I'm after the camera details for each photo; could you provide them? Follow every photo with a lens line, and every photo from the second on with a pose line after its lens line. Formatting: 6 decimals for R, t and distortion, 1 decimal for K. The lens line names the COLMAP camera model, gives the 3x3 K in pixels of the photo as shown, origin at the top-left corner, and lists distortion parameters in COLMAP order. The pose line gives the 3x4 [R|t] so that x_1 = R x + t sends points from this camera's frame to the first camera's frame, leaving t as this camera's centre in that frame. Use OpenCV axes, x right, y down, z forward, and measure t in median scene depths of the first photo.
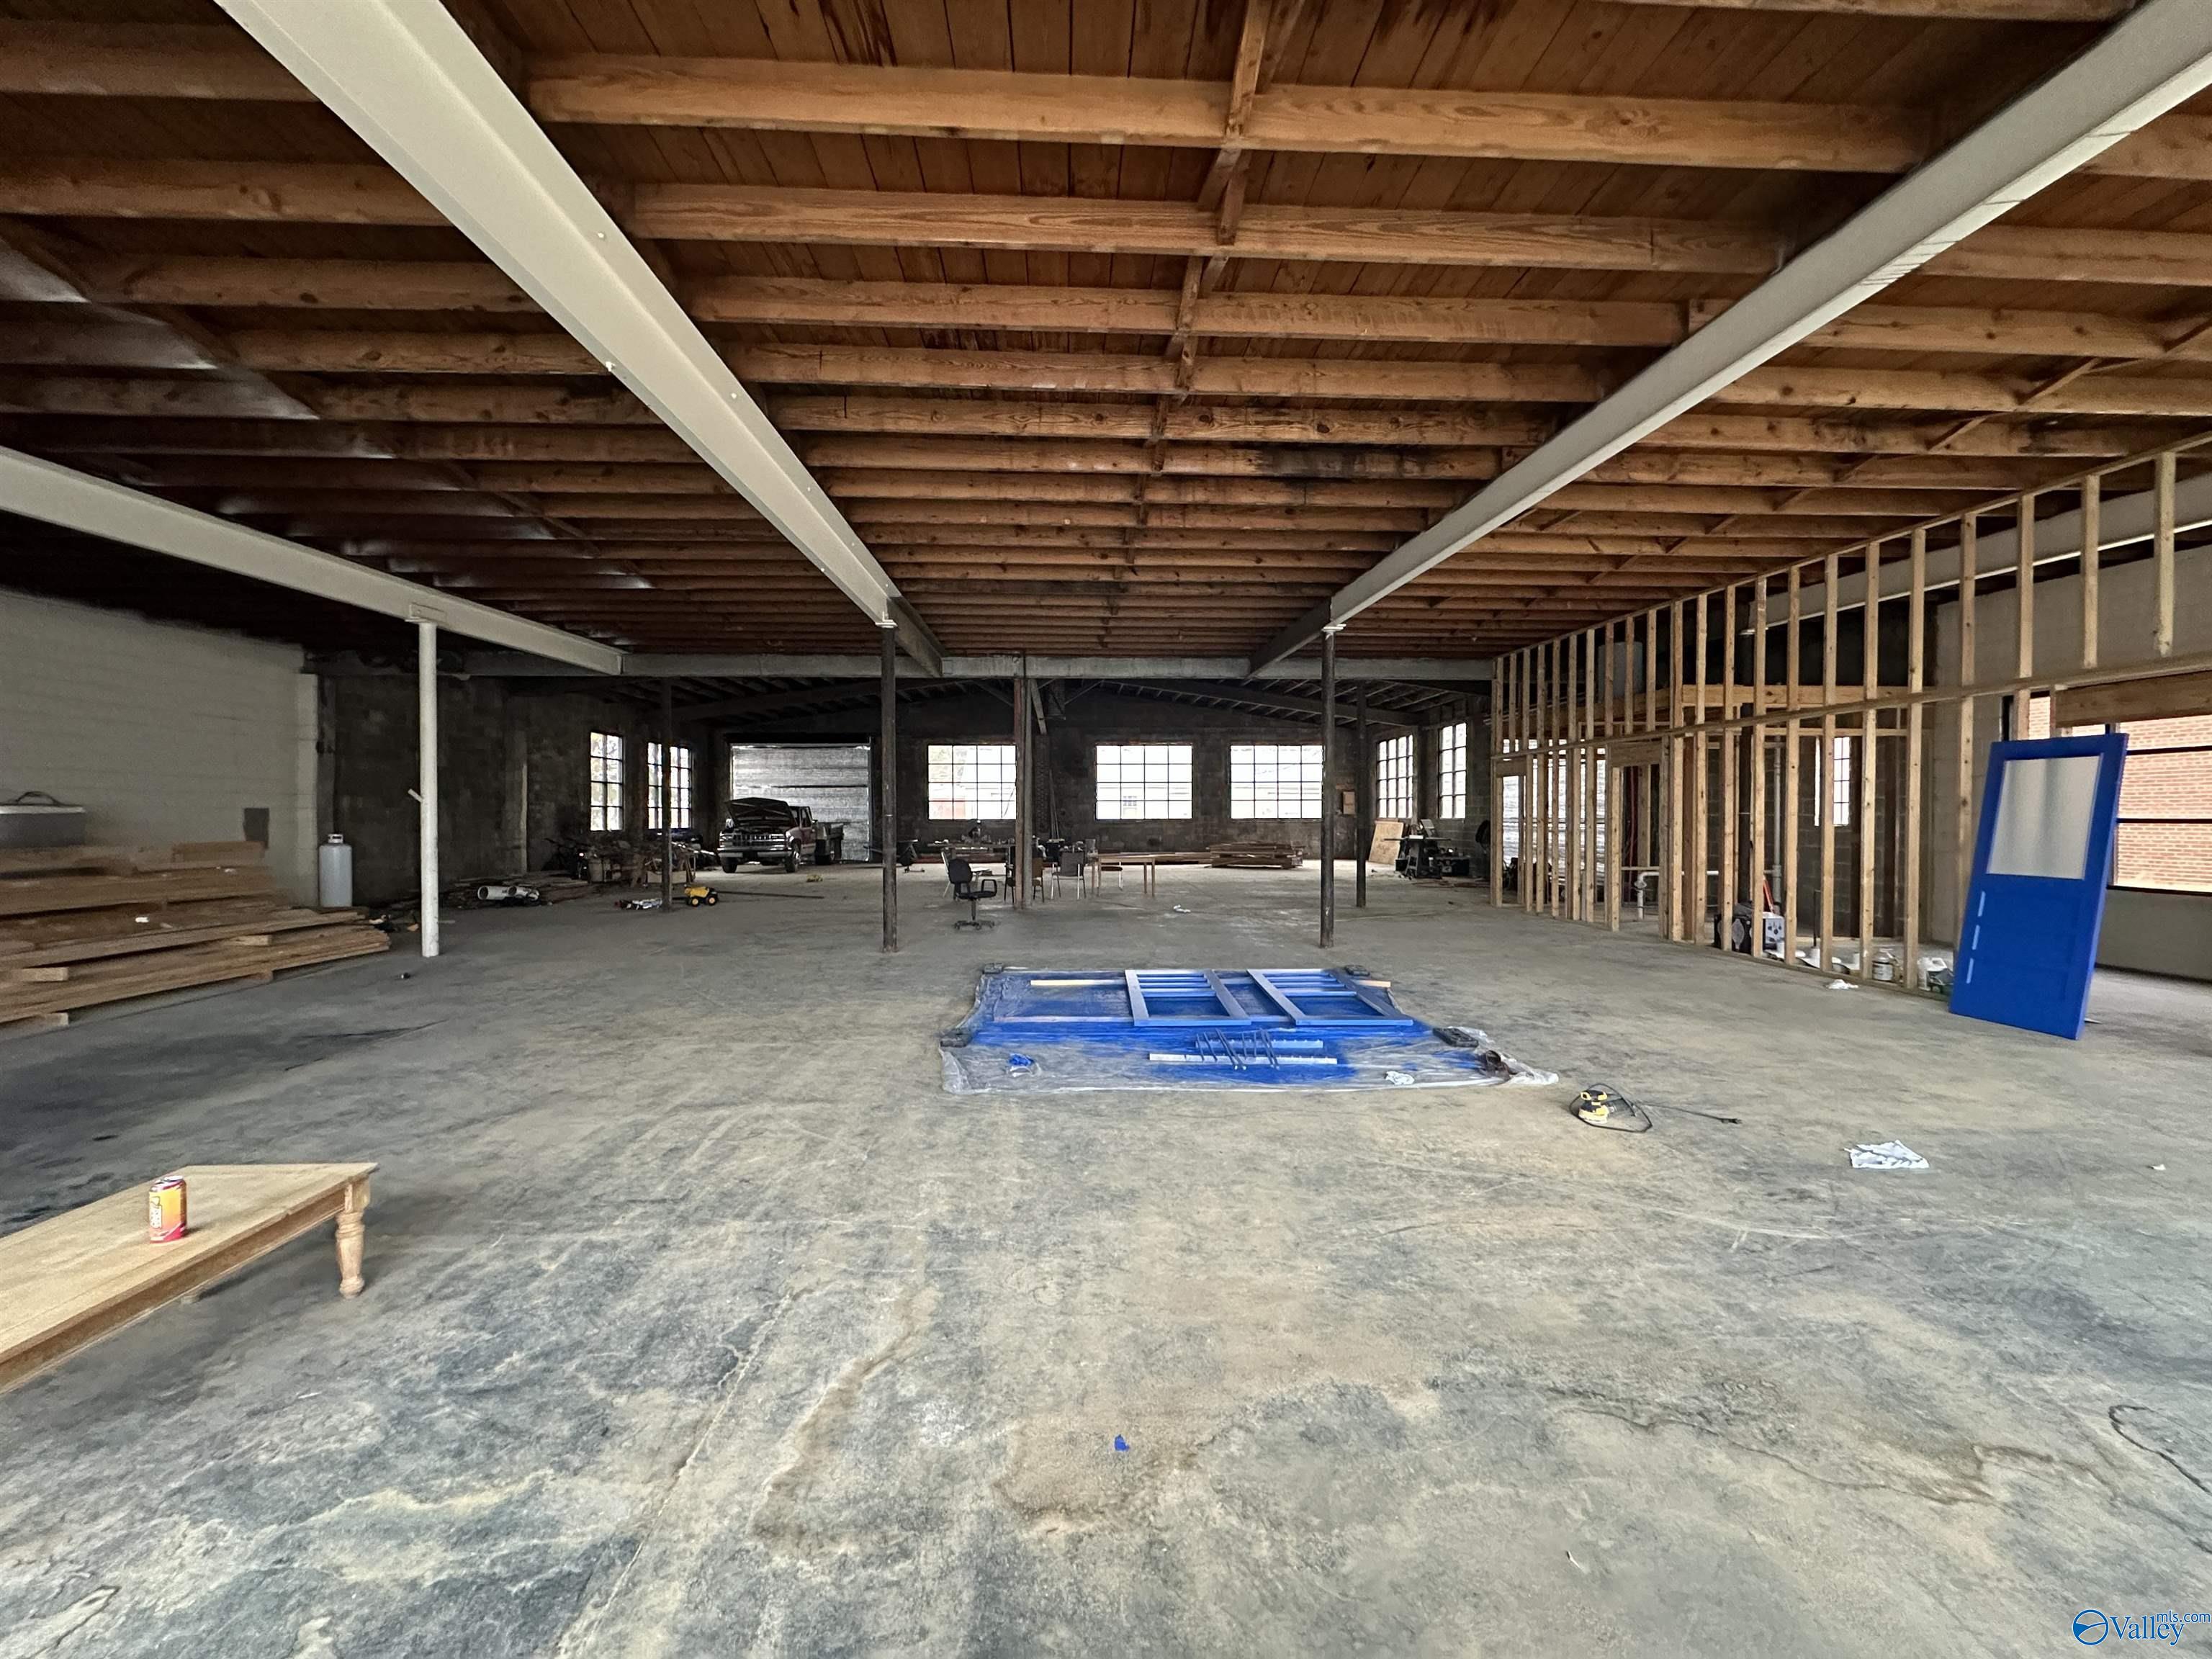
lens RADIAL K [[879.1, 0, 1105.5], [0, 879.1, 830.6], [0, 0, 1]] dist [-0.004499, 0.000085]
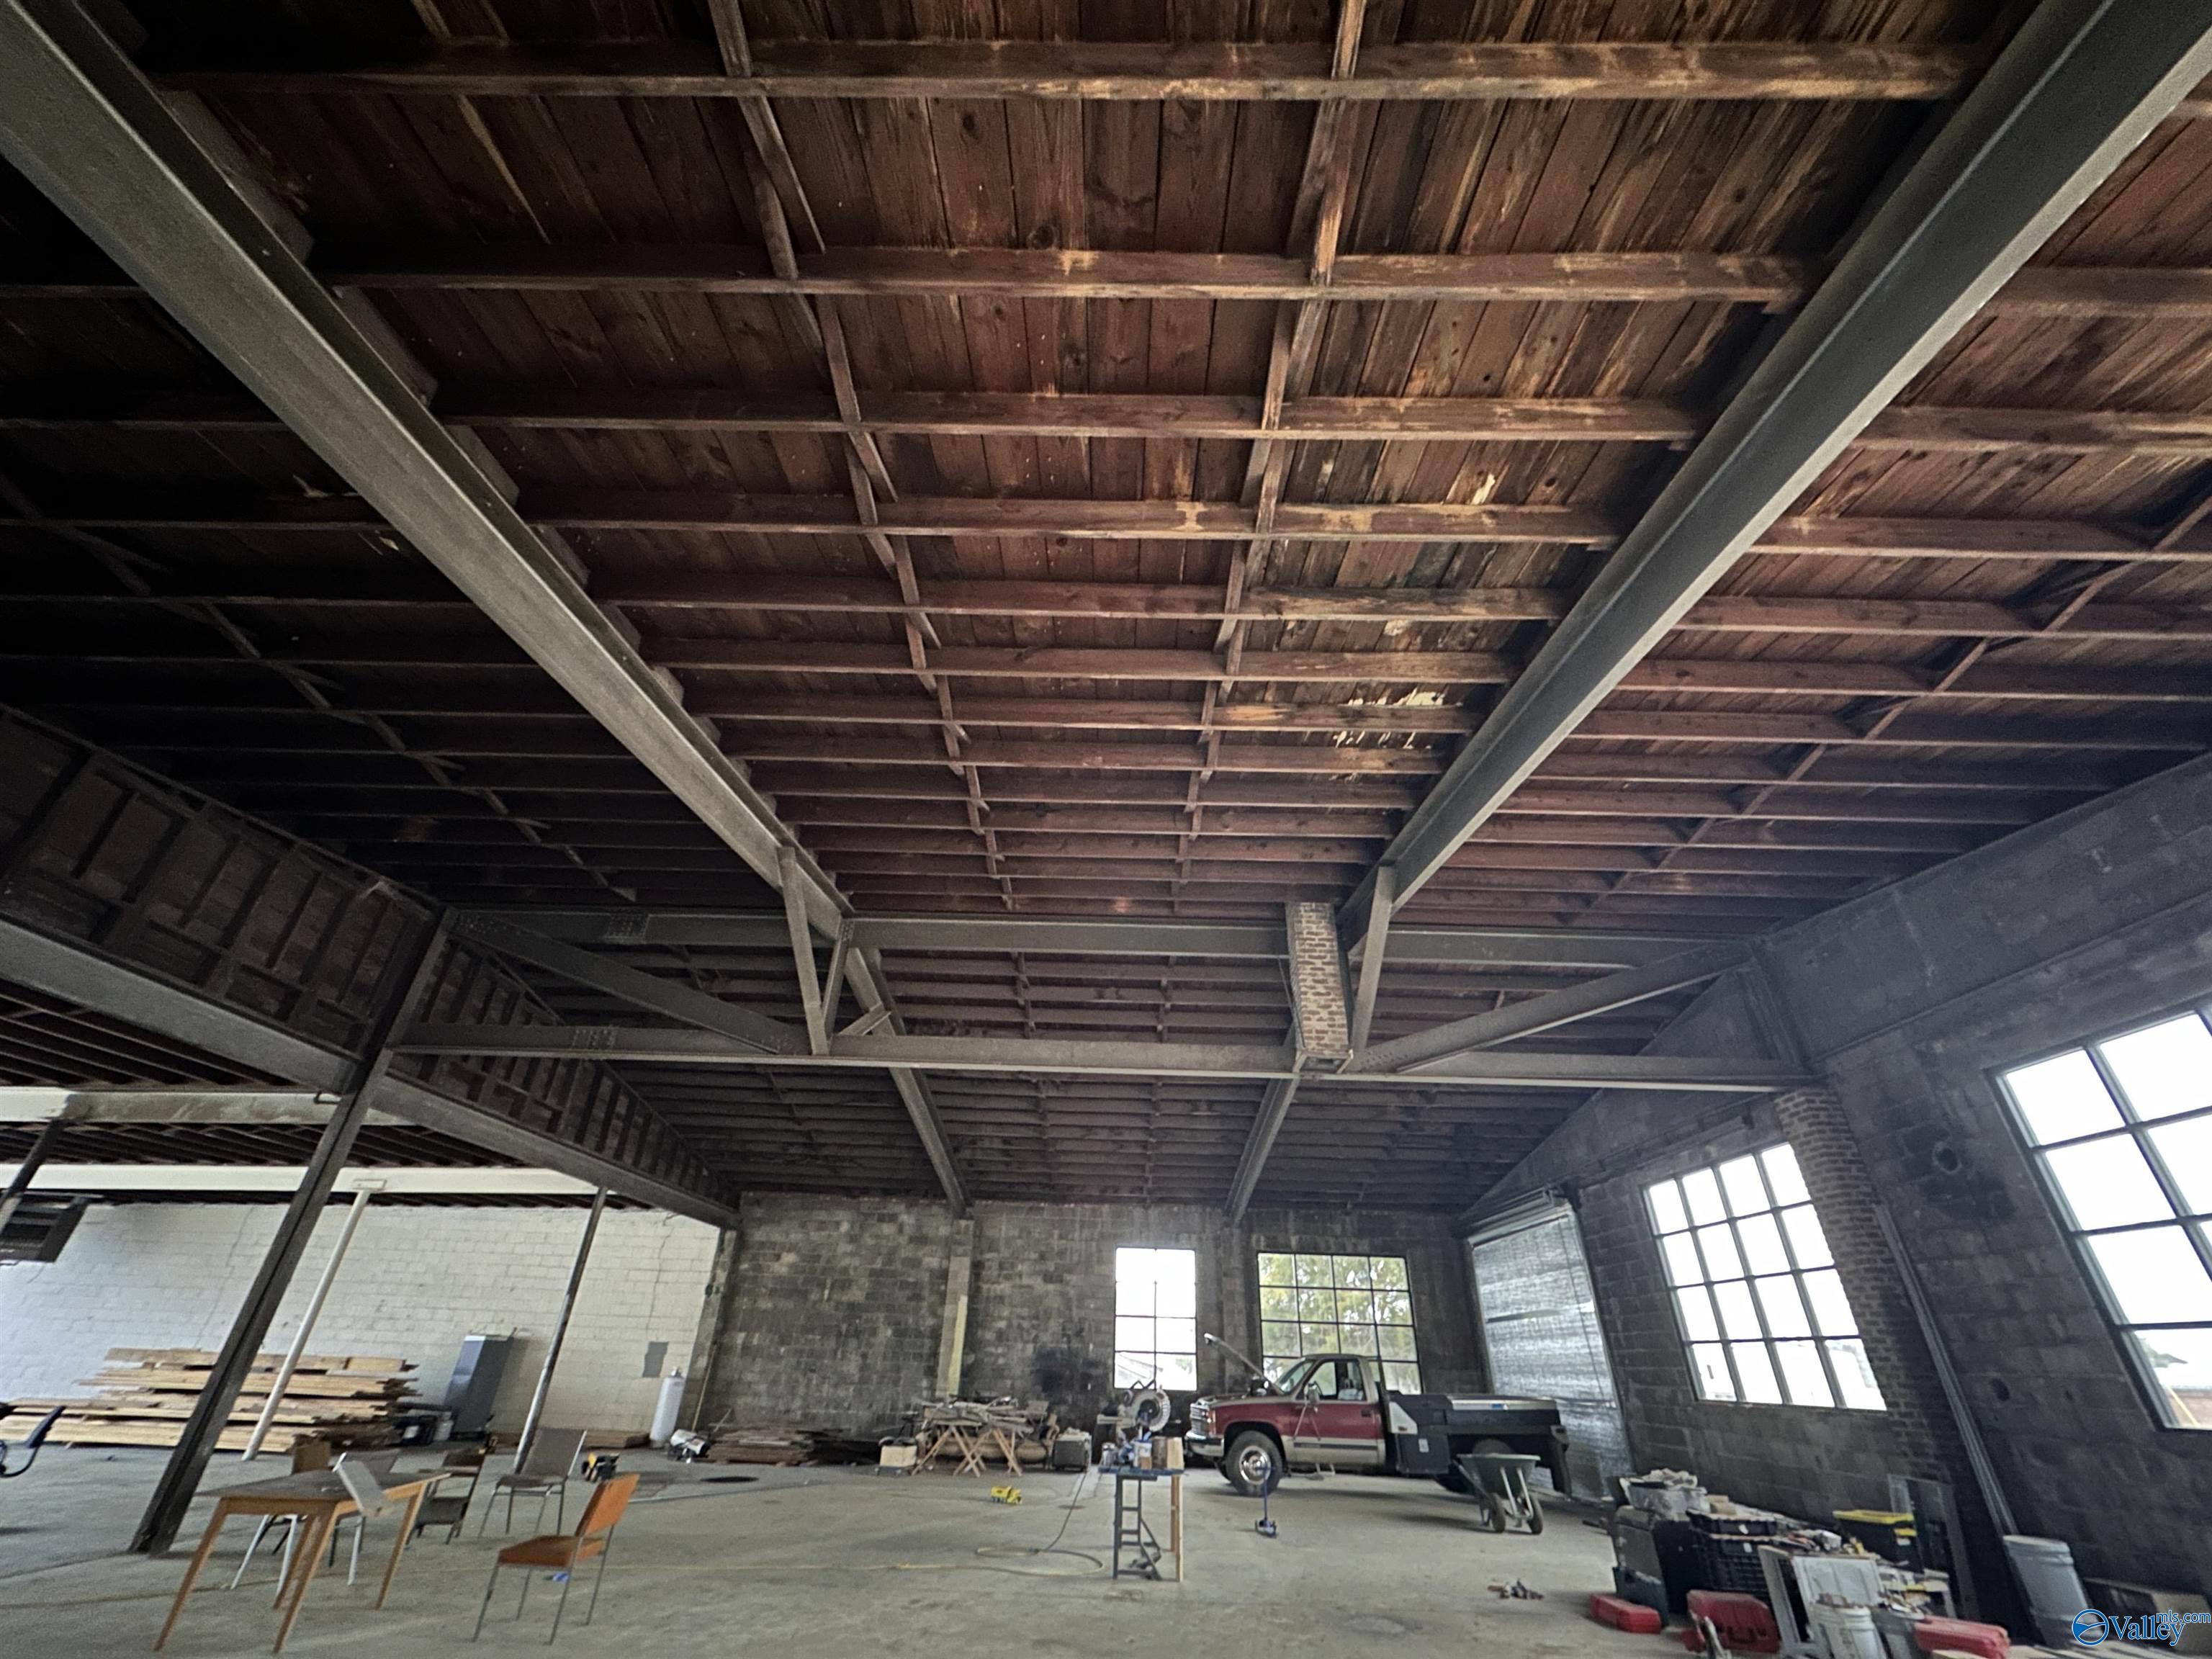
lens RADIAL K [[879.1, 0, 1108.8], [0, 879.1, 827.2], [0, 0, 1]] dist [-0.004499, 0.000085]
pose [[-0.051948, -0.517287, -0.854234, 0.534403], [-0.046193, 0.855718, -0.515377, -0.037050], [0.997581, 0.012687, -0.068348, 1.633489]]
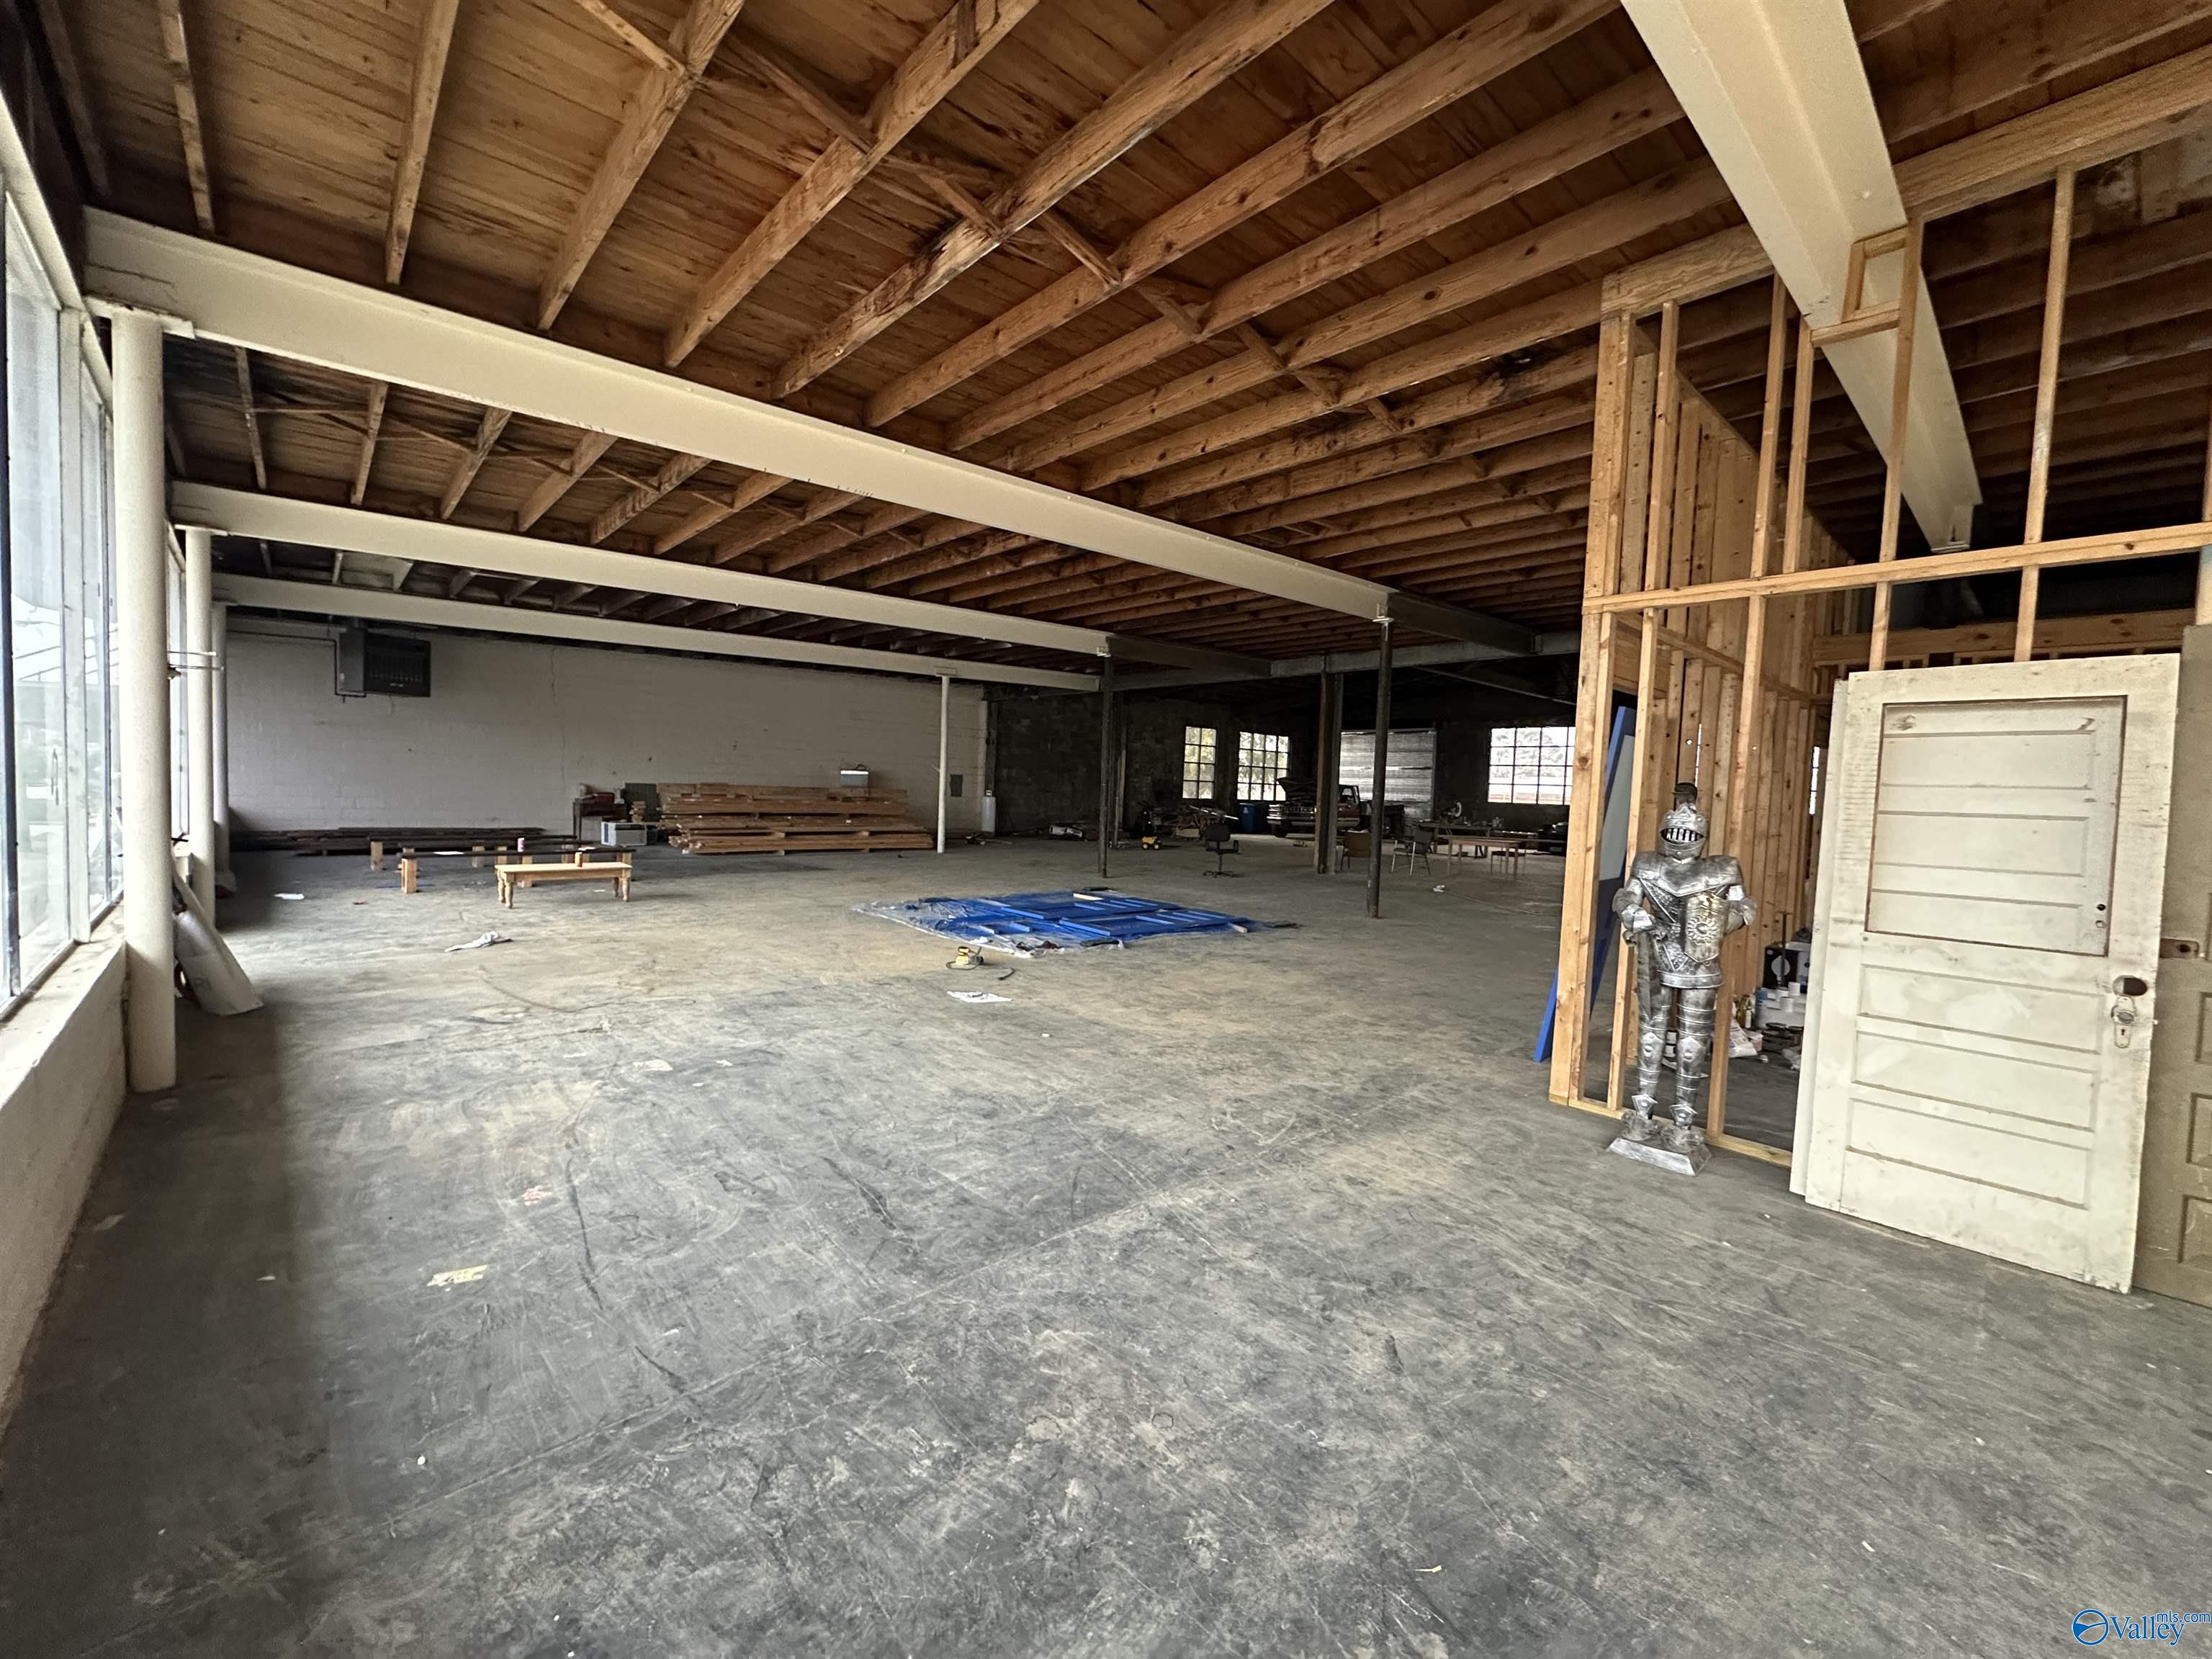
lens RADIAL K [[879.1, 0, 1103.5], [0, 879.1, 829.3], [0, 0, 1]] dist [-0.004499, 0.000085]
pose [[0.633089, 0.064208, -0.771411, 0.631175], [-0.050261, 0.997861, 0.041807, -0.002836], [0.772445, 0.012305, 0.634962, 0.044696]]
